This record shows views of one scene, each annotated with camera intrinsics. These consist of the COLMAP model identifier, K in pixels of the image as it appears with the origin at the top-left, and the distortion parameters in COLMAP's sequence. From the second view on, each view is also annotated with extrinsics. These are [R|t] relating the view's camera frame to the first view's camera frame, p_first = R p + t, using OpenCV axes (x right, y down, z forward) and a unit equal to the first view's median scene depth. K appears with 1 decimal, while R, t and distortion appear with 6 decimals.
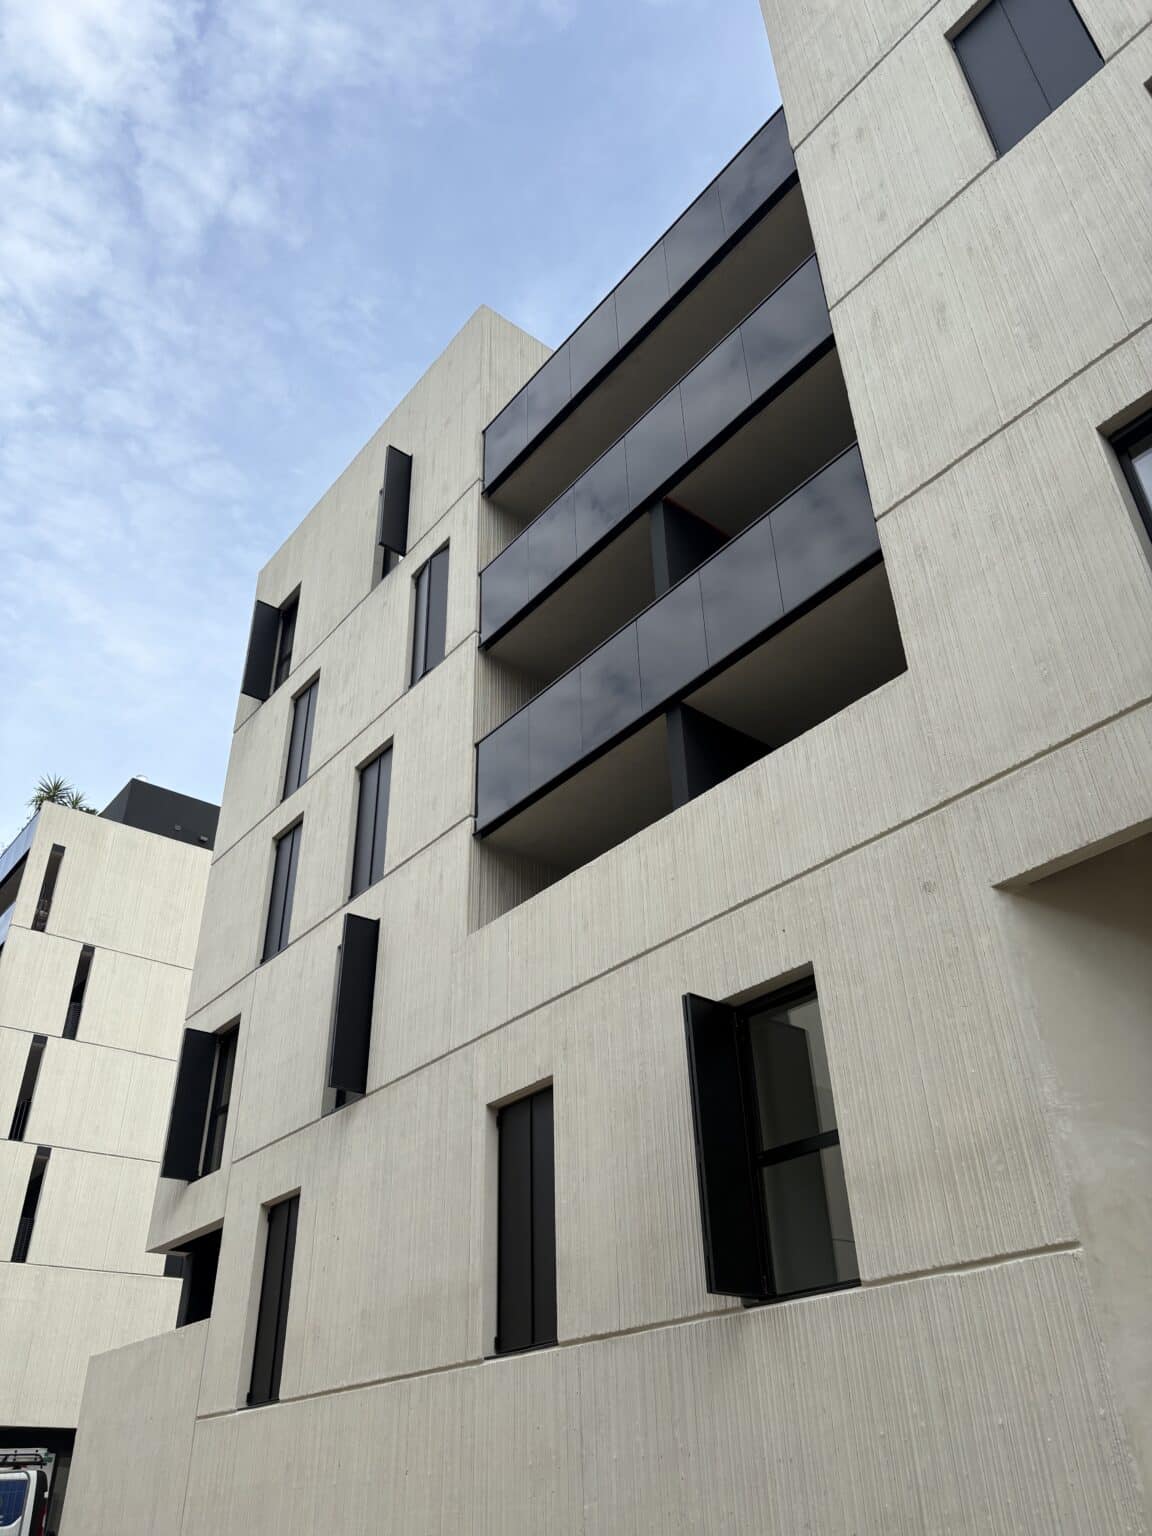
lens RADIAL K [[1158.6, 0, 568.8], [0, 1158.6, 753.1], [0, 0, 1]] dist [0.037011, -0.039287]
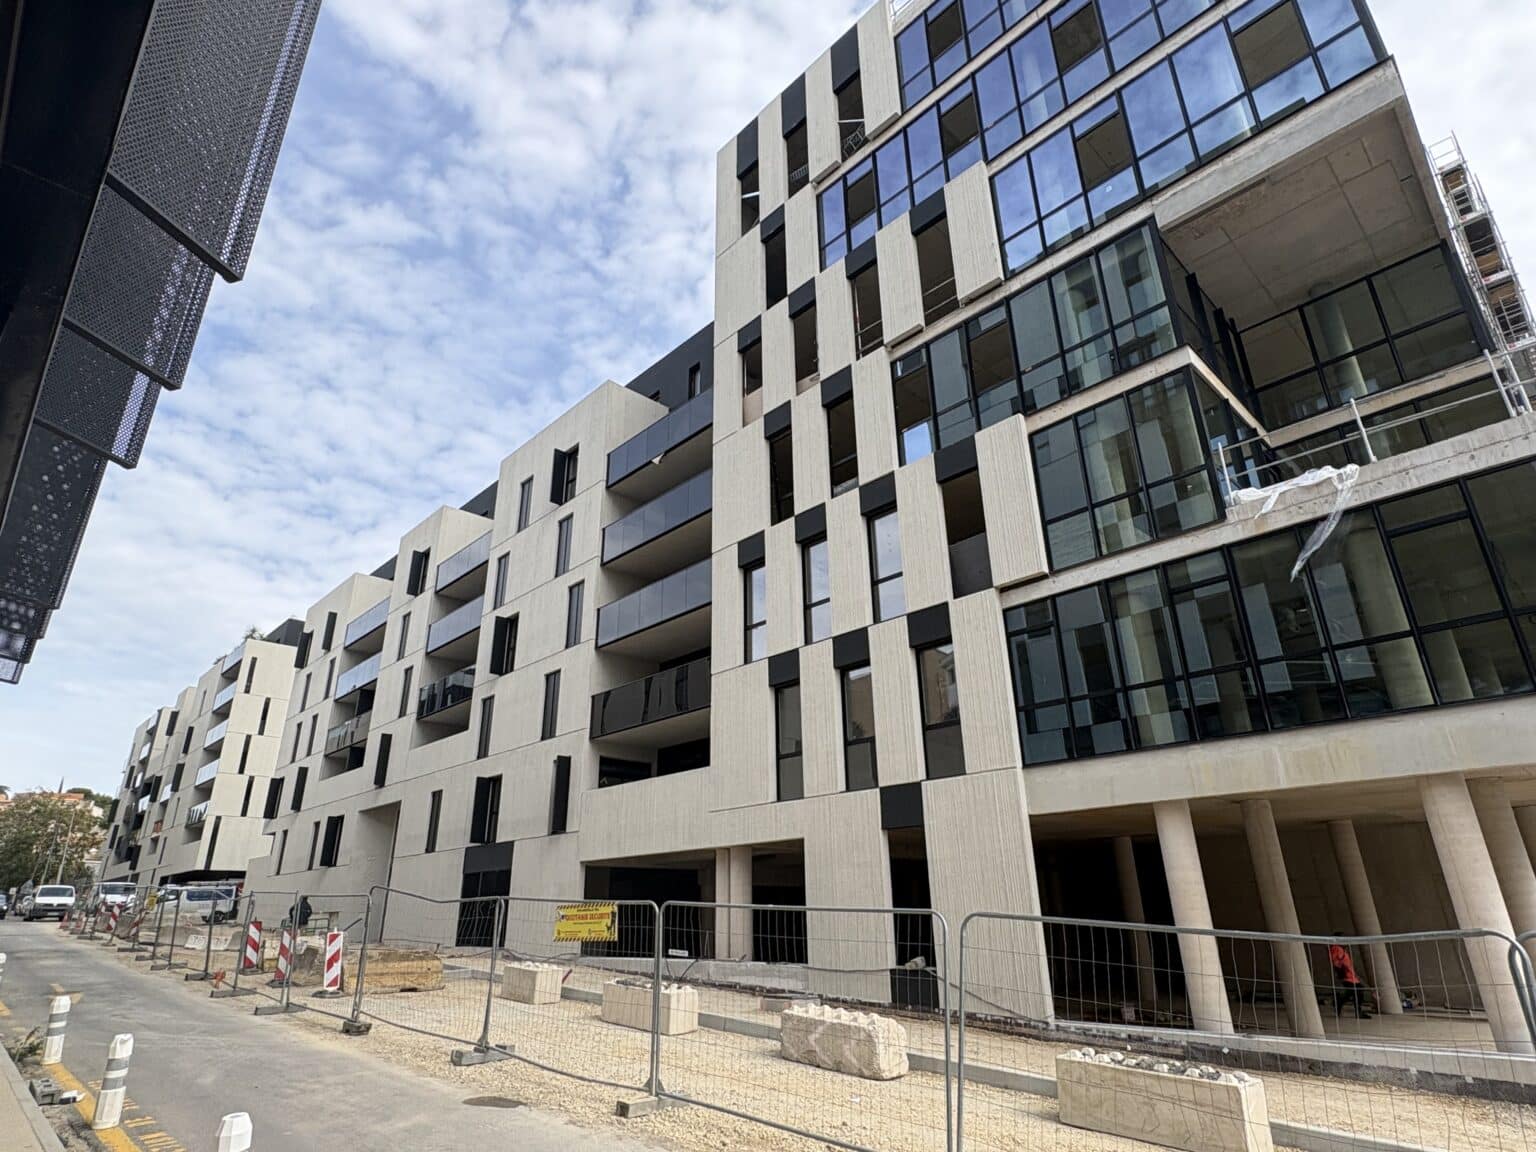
lens RADIAL K [[839.7, 0, 771.7], [0, 839.7, 573.4], [0, 0, 1]] dist [-0.002455, -0.000077]
pose [[0.995624, 0.045437, 0.081658, 1.715635], [-0.060877, 0.978334, 0.197882, -1.745460], [-0.070897, -0.201987, 0.976819, -2.682235]]
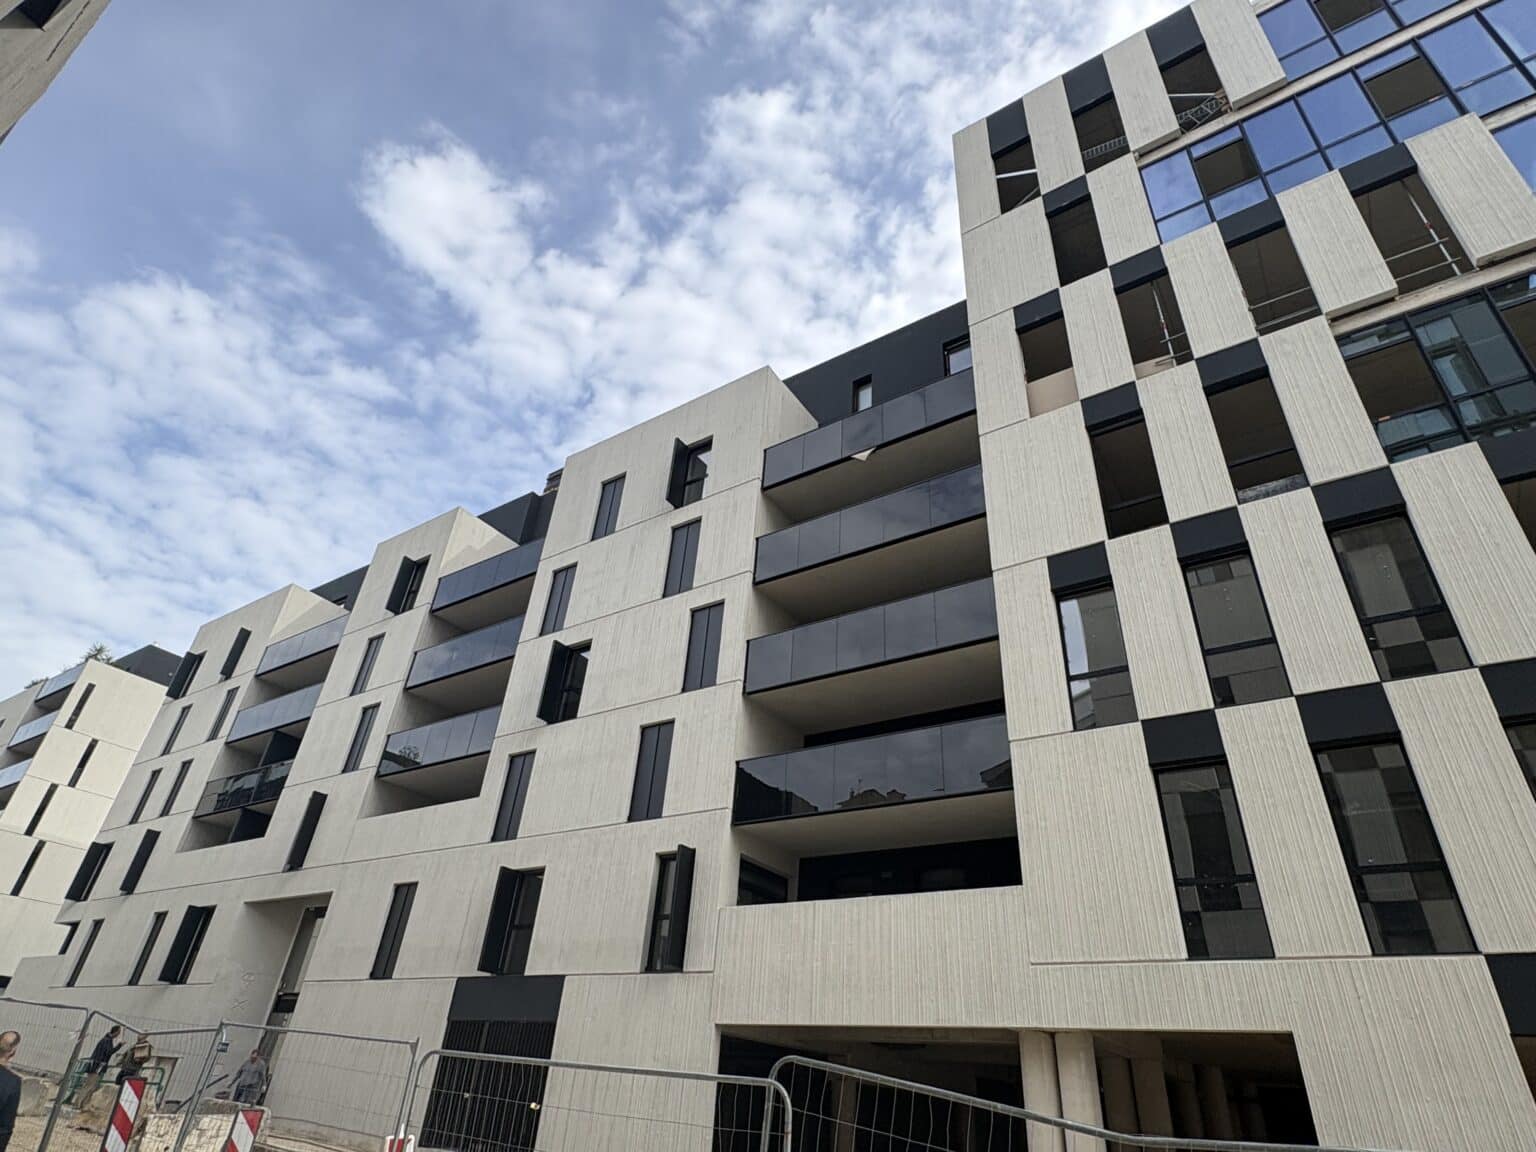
lens RADIAL K [[839.7, 0, 762.1], [0, 839.7, 569.7], [0, 0, 1]] dist [-0.002455, -0.000077]
pose [[0.951786, 0.236250, 0.195677, 1.024745], [-0.240459, 0.970657, -0.002311, -1.240555], [-0.190481, -0.044853, 0.980666, -1.918790]]
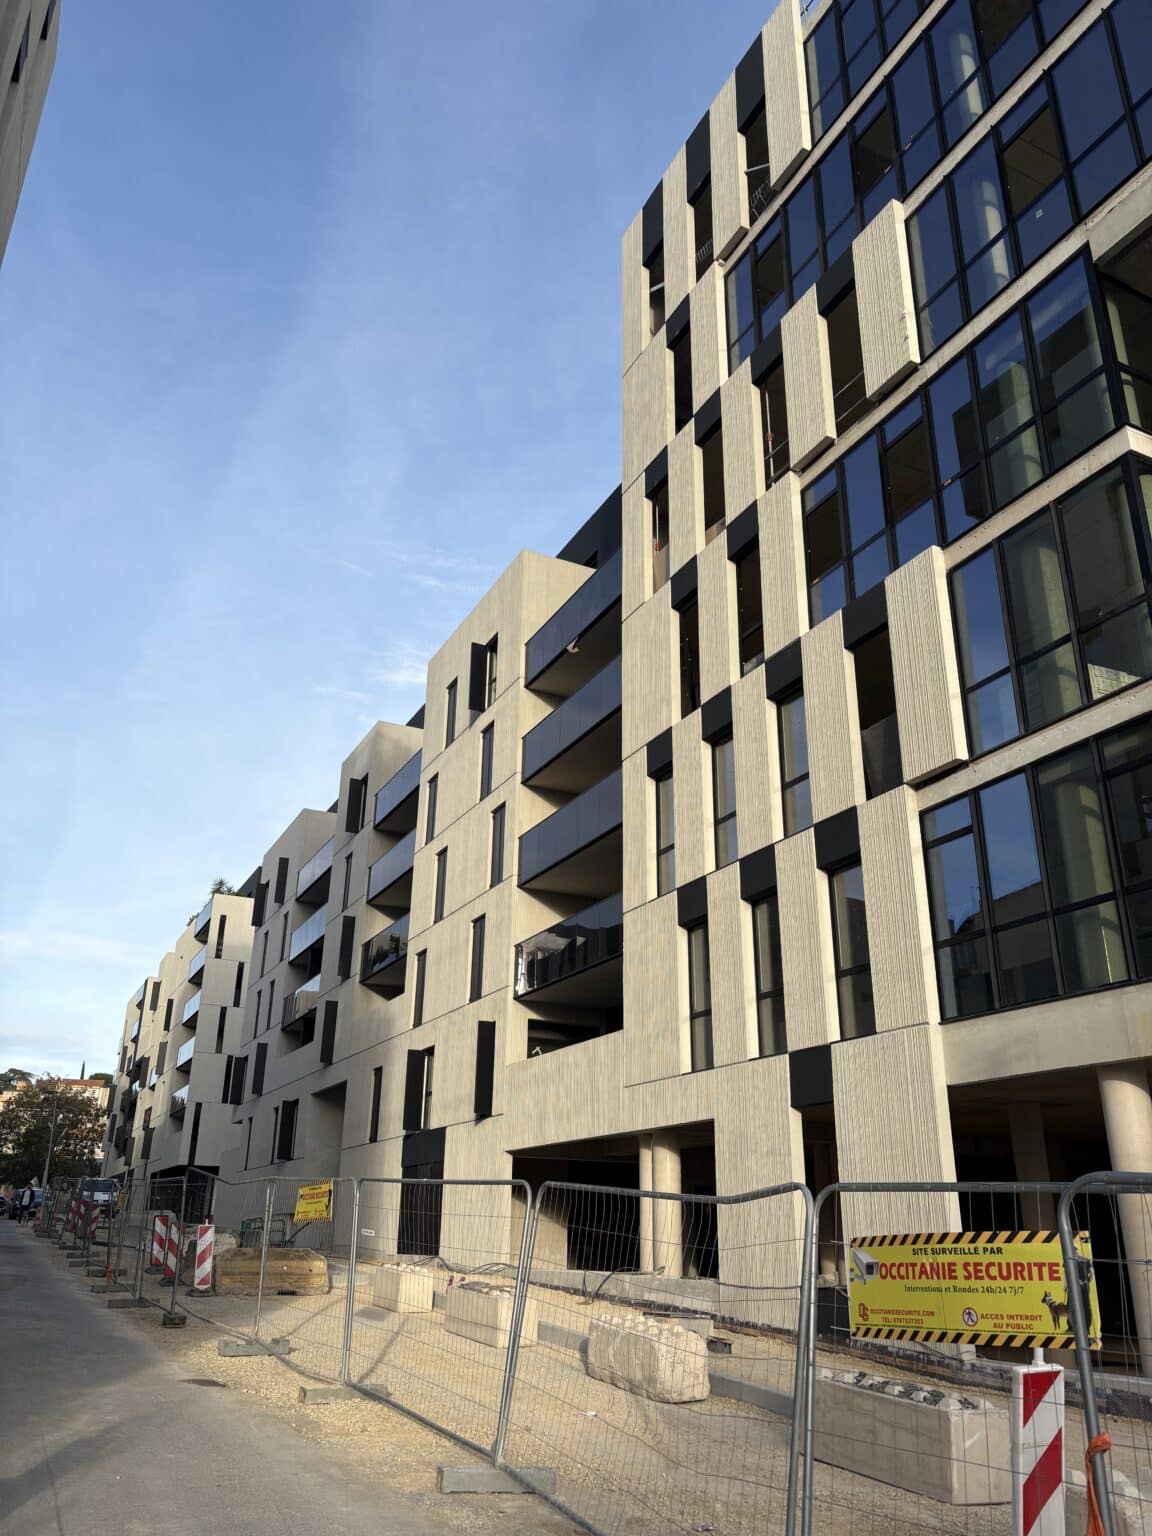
lens RADIAL K [[1158.6, 0, 579.0], [0, 1158.6, 776.8], [0, 0, 1]] dist [0.037011, -0.039287]
pose [[0.977565, -0.038504, -0.207084, 2.150588], [0.081198, 0.976050, 0.201823, -1.810175], [0.194354, -0.214110, 0.957279, -2.830787]]
